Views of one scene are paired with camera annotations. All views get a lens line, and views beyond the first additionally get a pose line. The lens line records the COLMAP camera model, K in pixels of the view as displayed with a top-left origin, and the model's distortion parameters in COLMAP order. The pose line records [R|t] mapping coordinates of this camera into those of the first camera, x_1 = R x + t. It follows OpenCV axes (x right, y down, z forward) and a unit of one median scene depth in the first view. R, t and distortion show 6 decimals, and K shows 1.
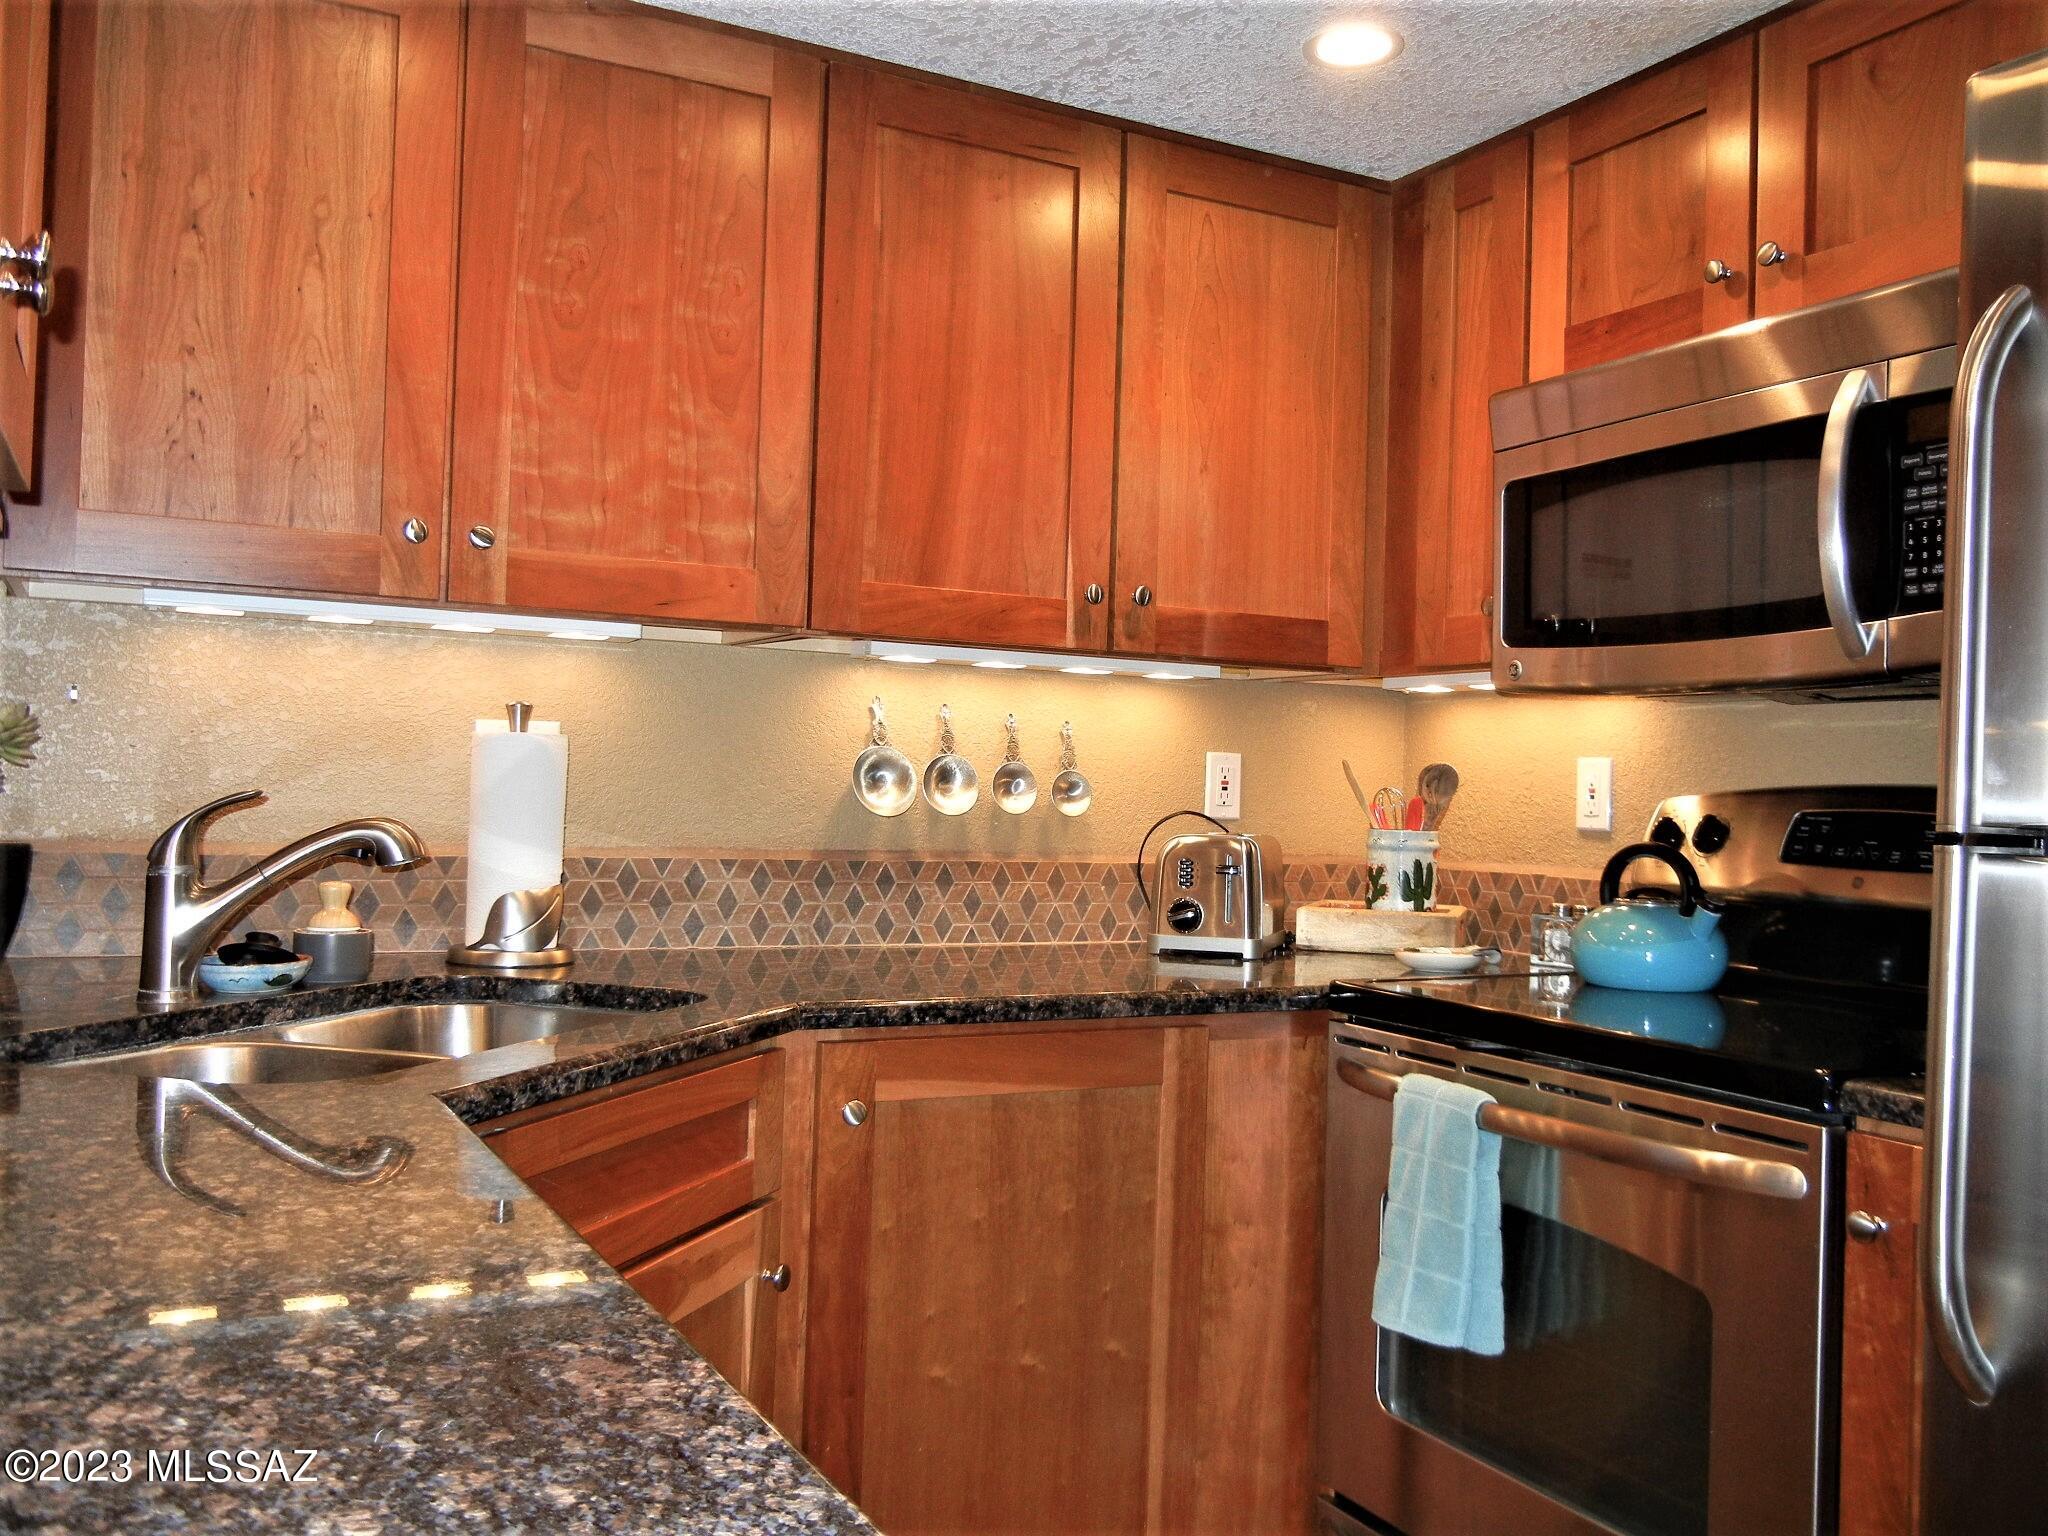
lens RADIAL K [[1739.0, 0, 1024.0], [0, 1739.0, 768.0], [0, 0, 1]] dist [-0.012761, 0.005762]
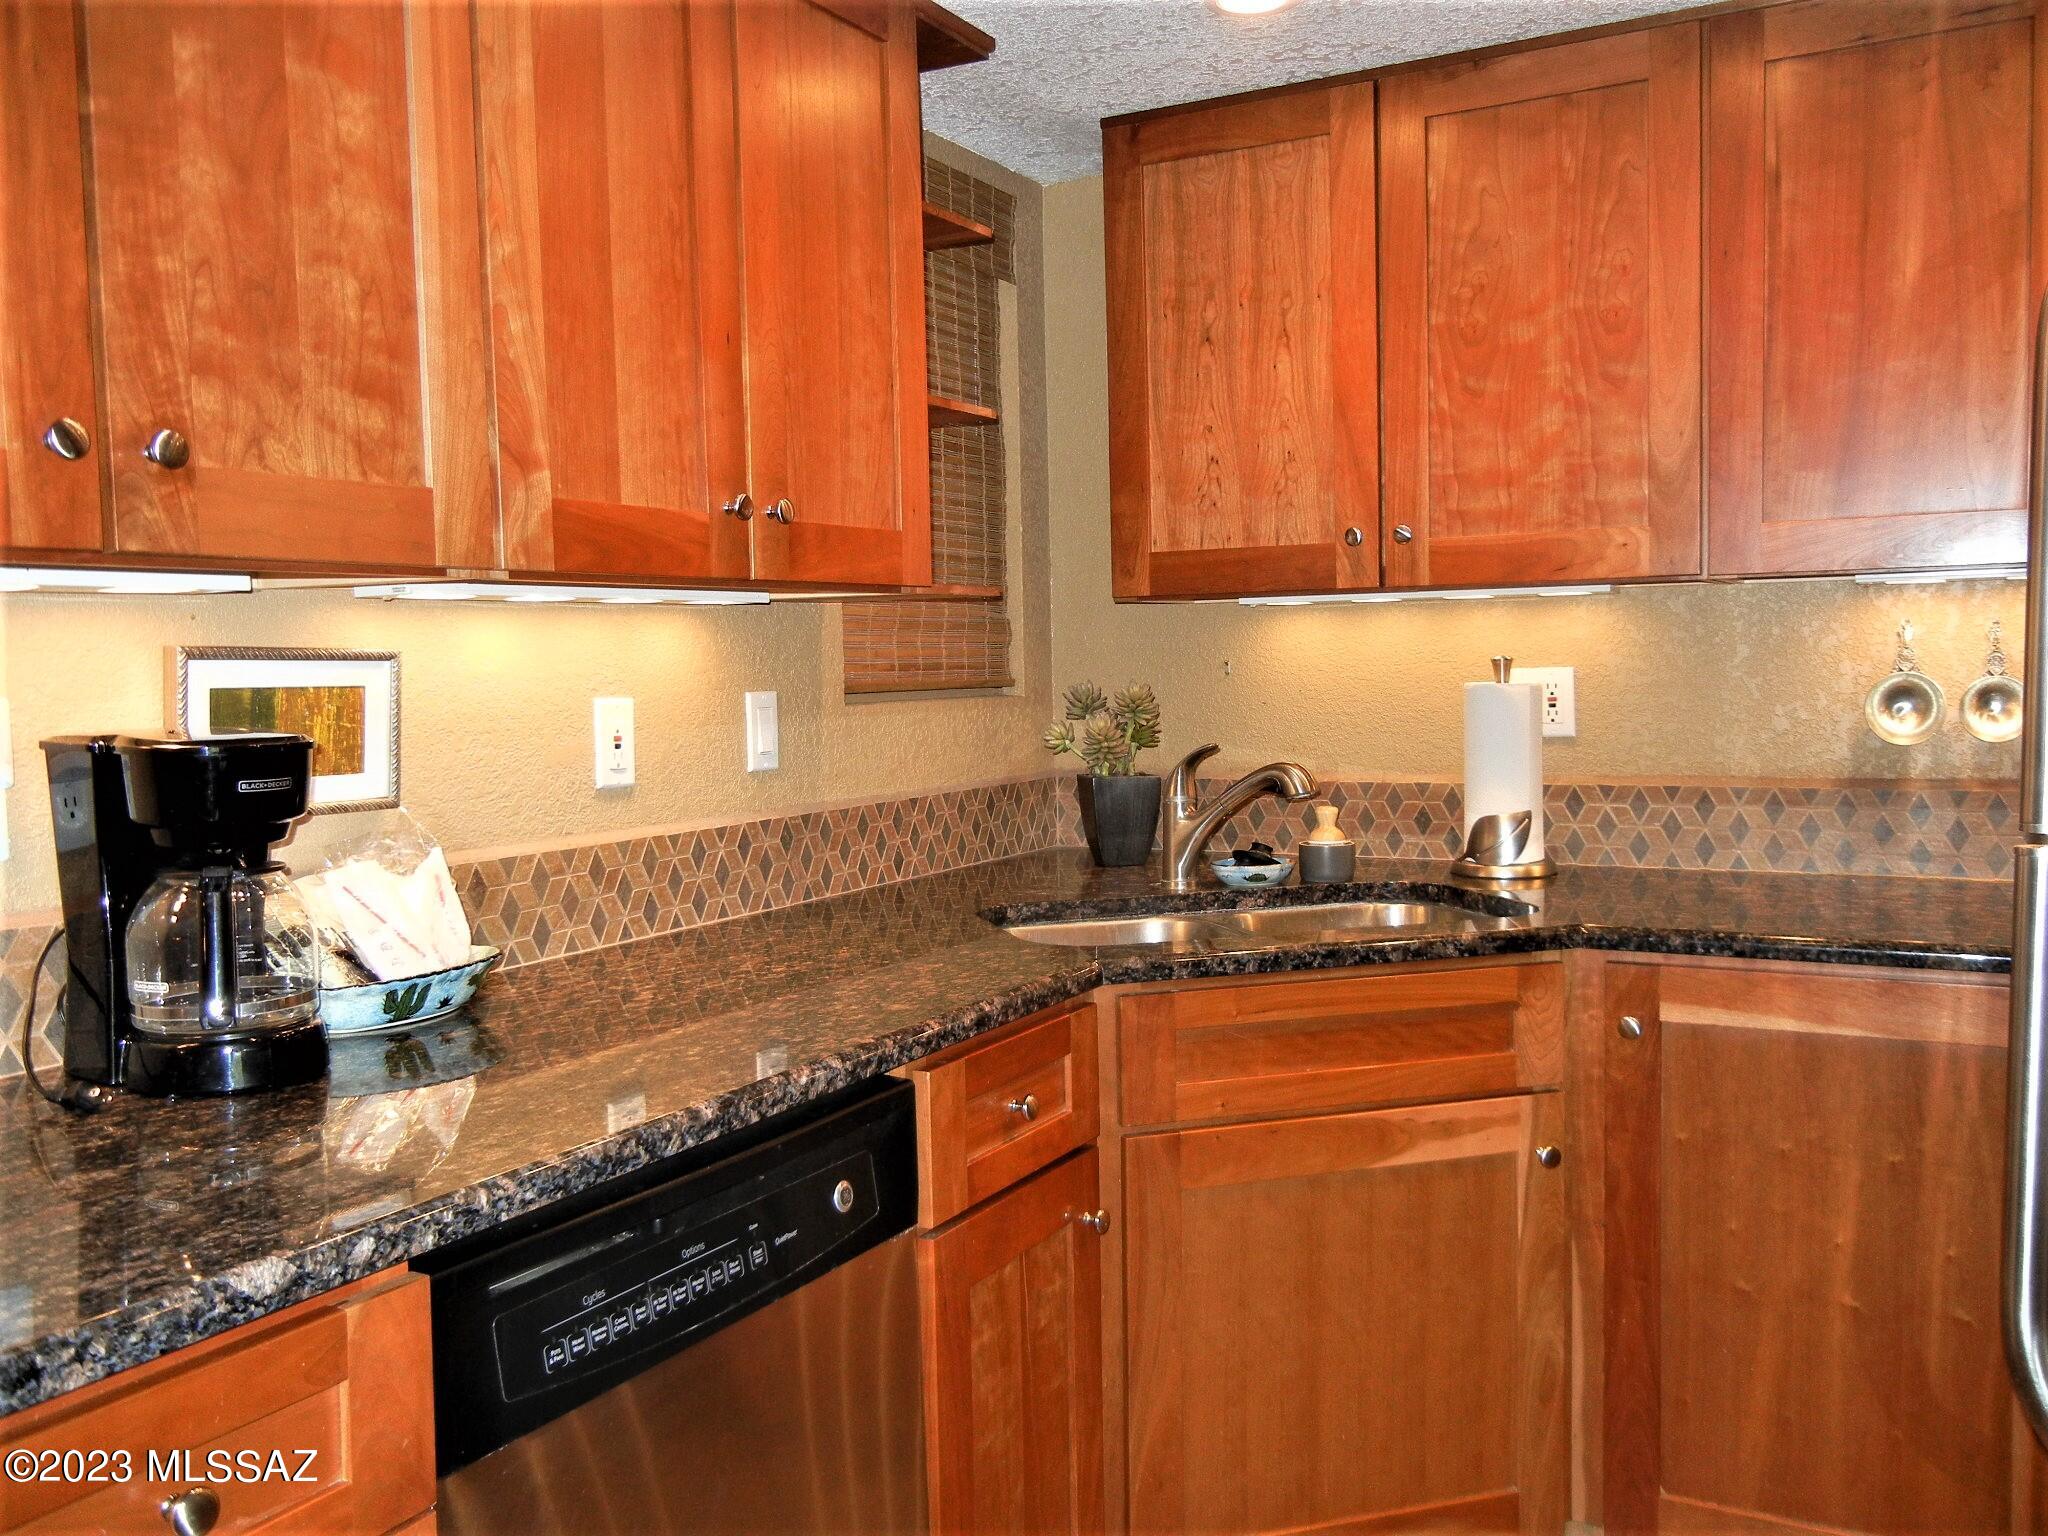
lens RADIAL K [[1739.0, 0, 1024.0], [0, 1739.0, 768.0], [0, 0, 1]] dist [-0.012761, 0.005762]
pose [[0.551193, 0.007468, -0.834344, 0.587790], [0.050043, 0.997864, 0.041992, -0.031353], [0.832876, -0.064899, 0.549642, 0.077017]]
